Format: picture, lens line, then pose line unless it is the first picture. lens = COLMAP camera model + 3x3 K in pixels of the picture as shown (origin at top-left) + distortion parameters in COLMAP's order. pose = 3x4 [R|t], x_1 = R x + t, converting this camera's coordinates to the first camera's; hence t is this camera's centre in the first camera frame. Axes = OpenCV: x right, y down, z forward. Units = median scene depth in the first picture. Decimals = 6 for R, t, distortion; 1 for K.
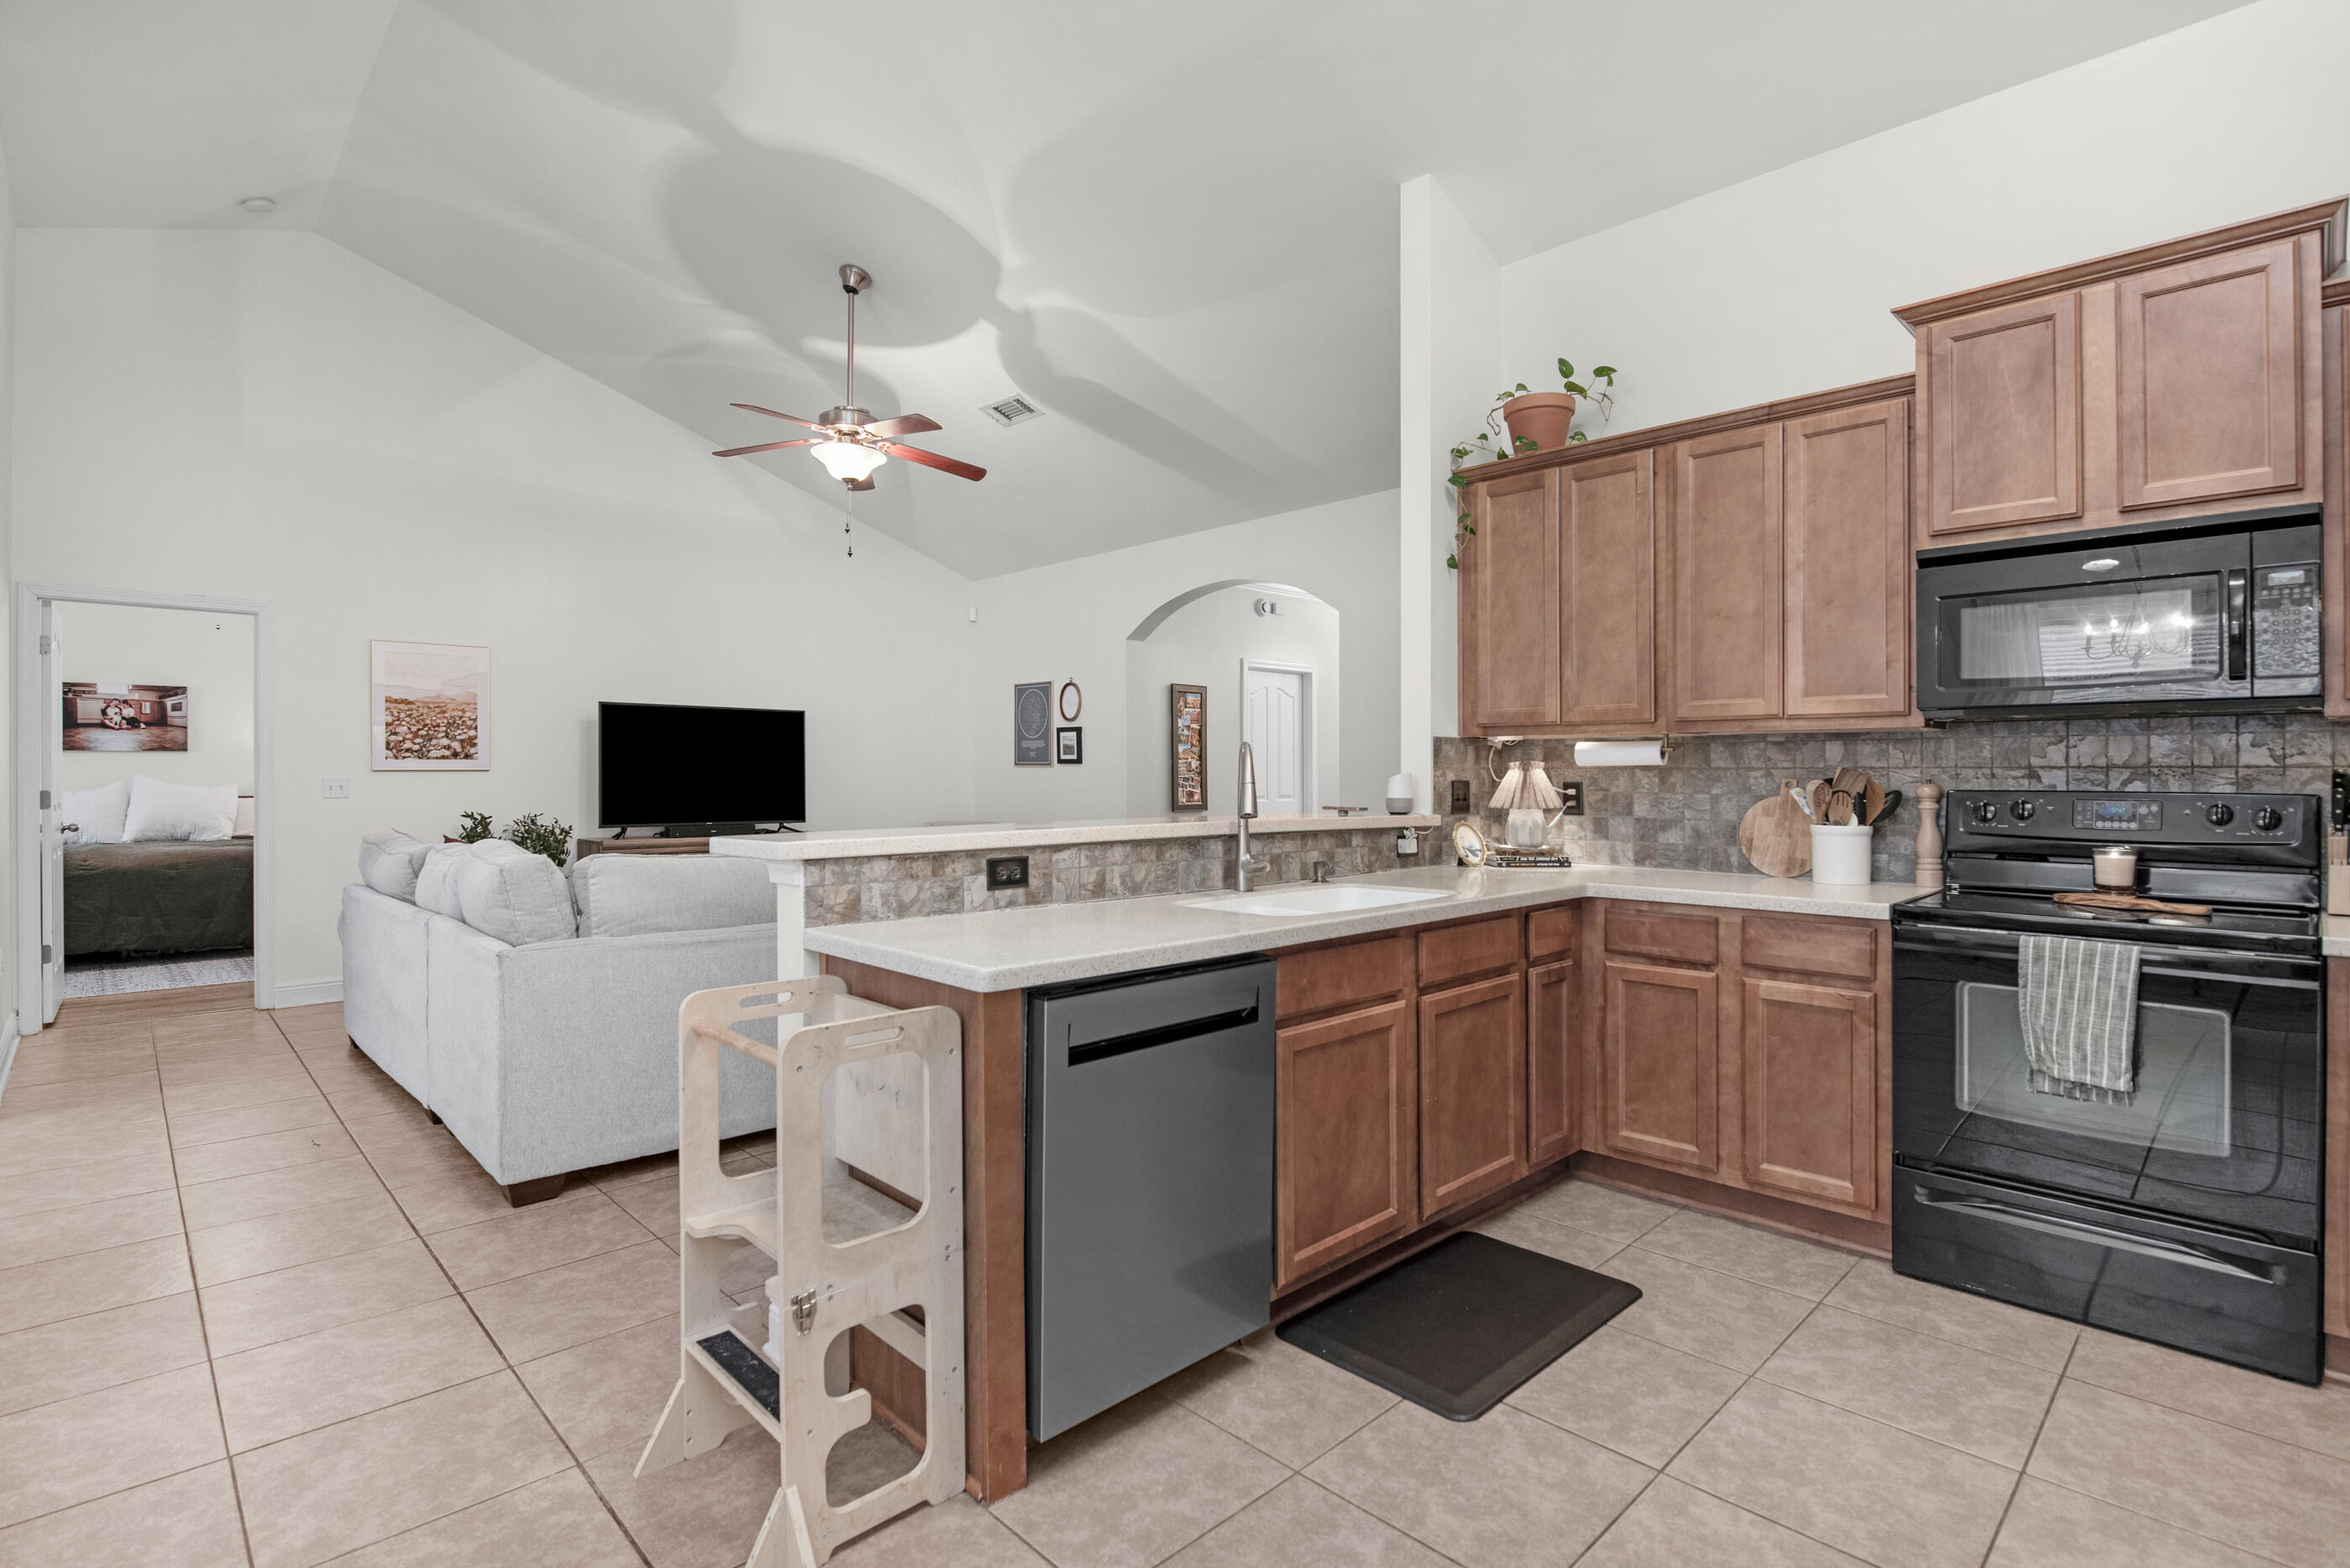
lens RADIAL K [[1132.6, 0, 1175.0], [0, 1132.6, 784.0], [0, 0, 1]] dist [0.001894, 0.000253]
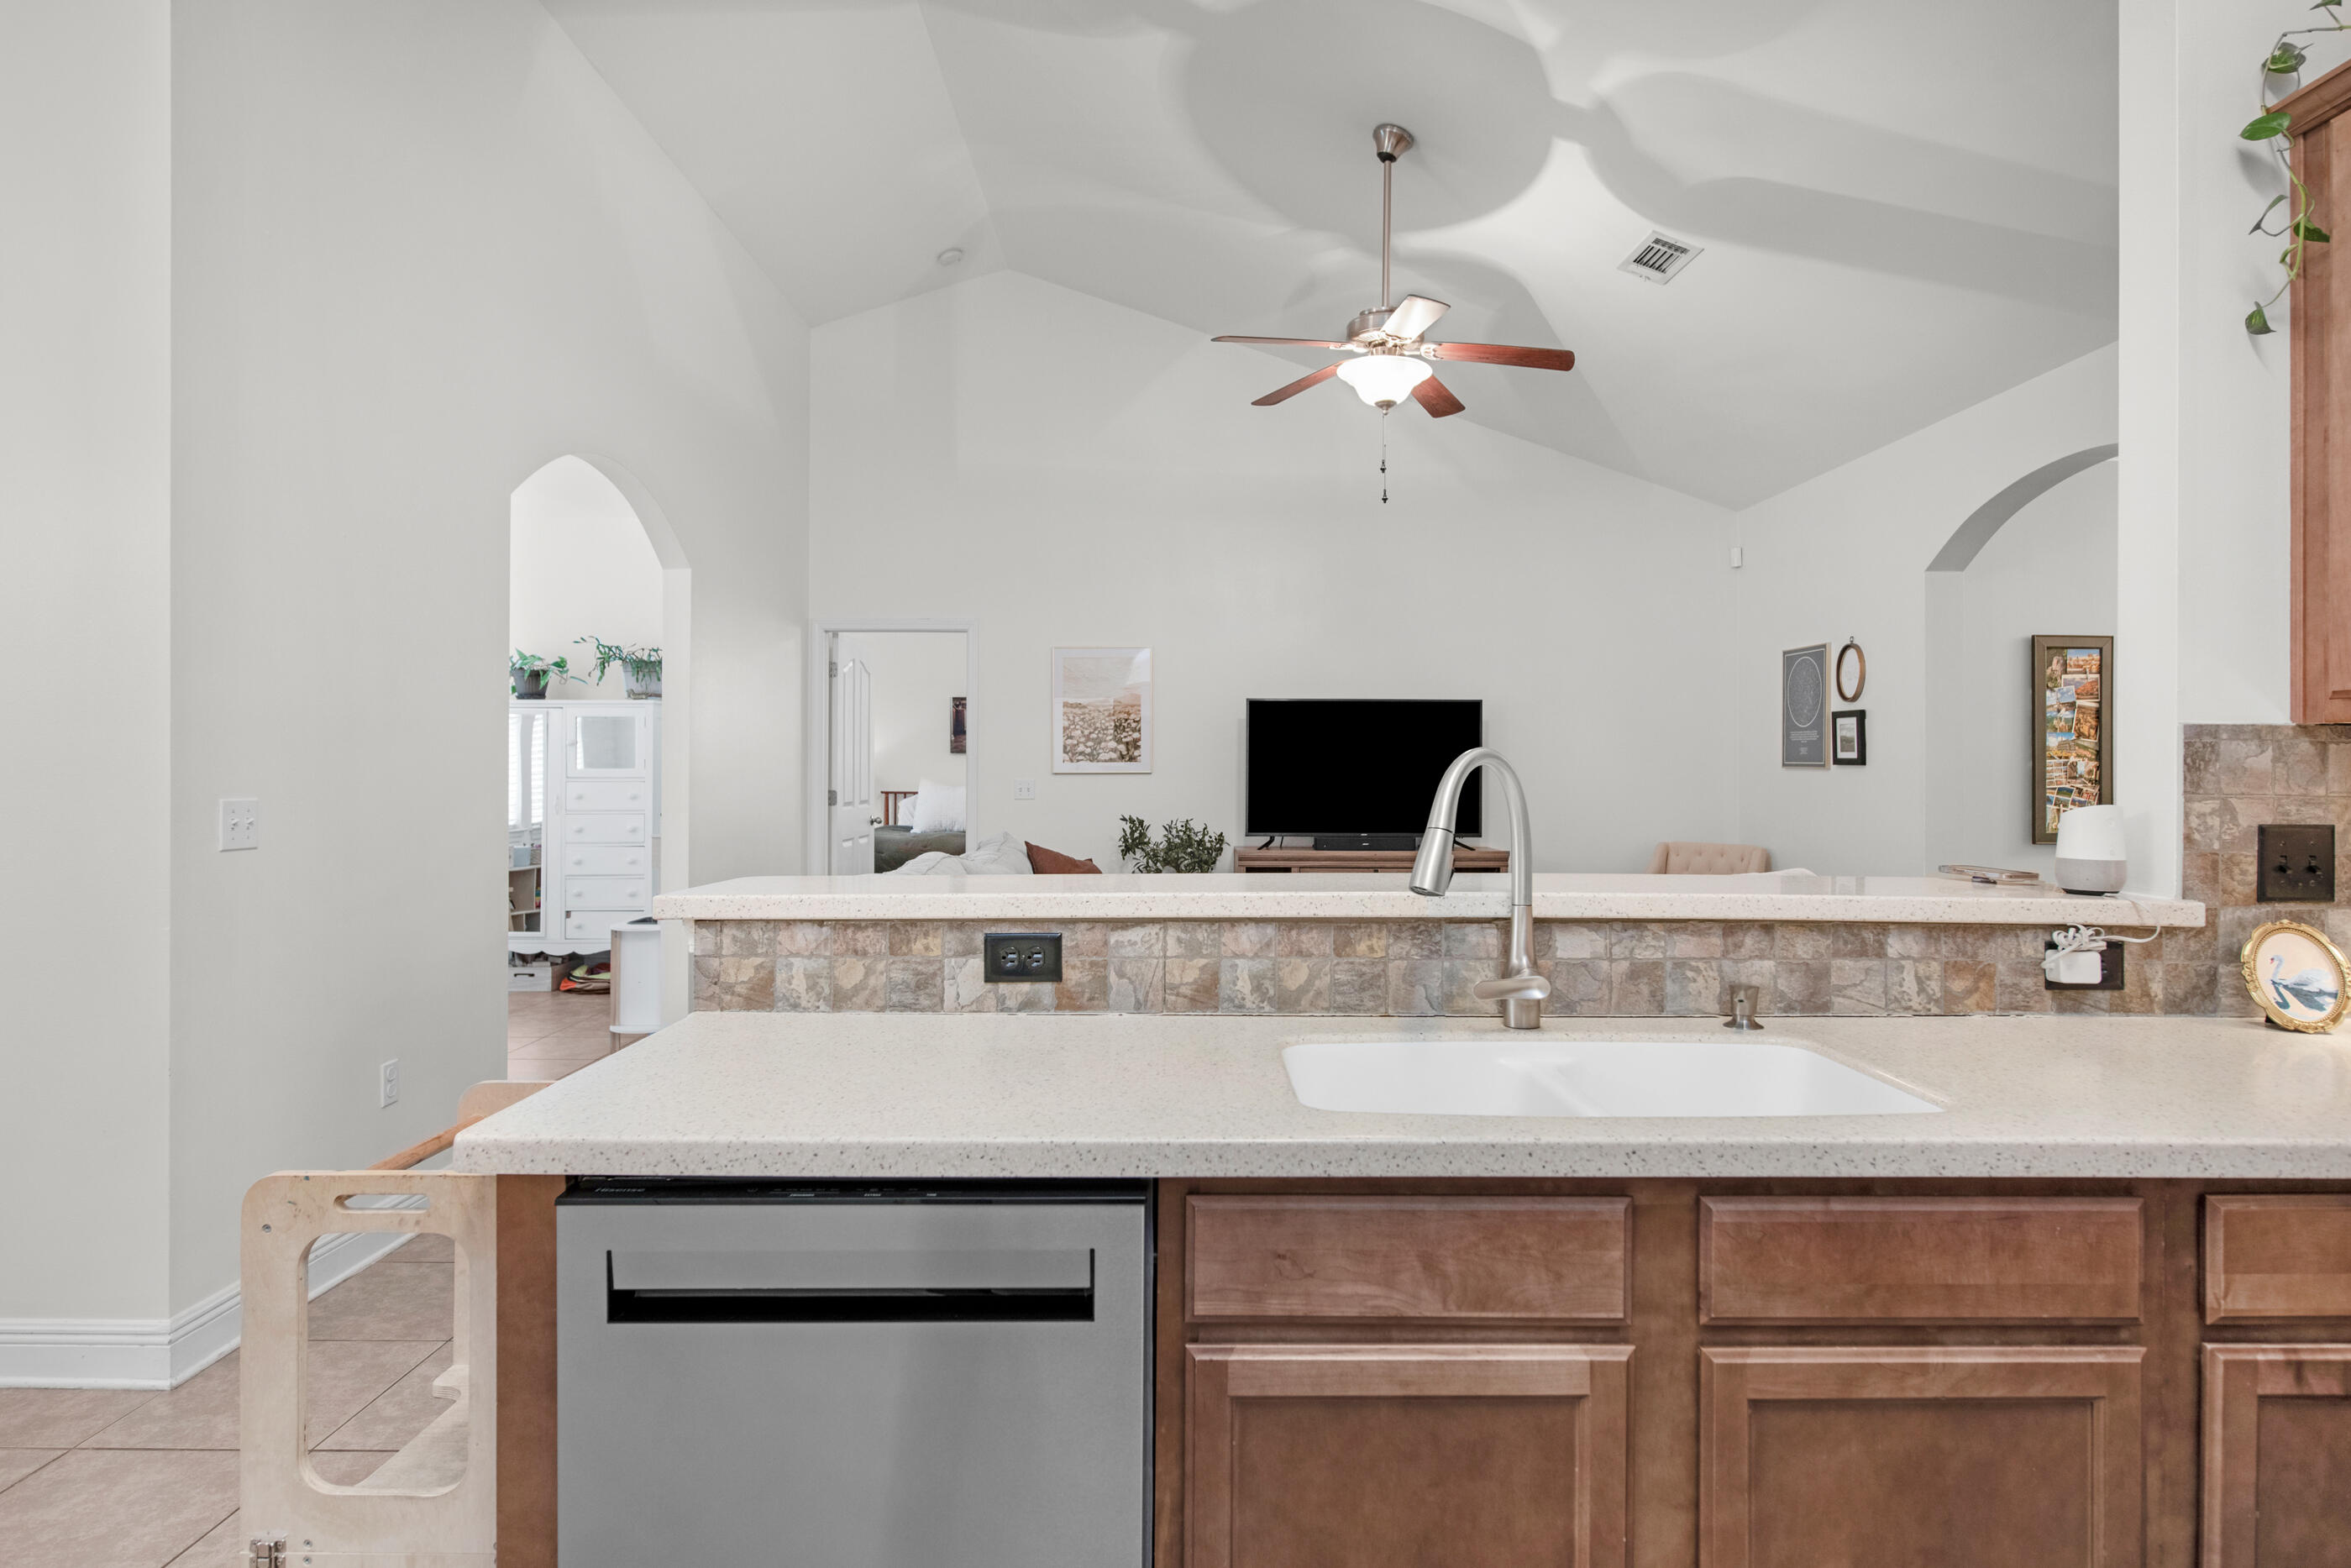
lens RADIAL K [[1283.4, 0, 1178.9], [0, 1283.4, 765.1], [0, 0, 1]] dist [0.012031, -0.000728]
pose [[0.725598, 0.001028, -0.688118, 0.301802], [-0.008655, 0.999933, -0.007633, -0.019003], [0.688064, 0.011494, 0.725559, 0.378065]]
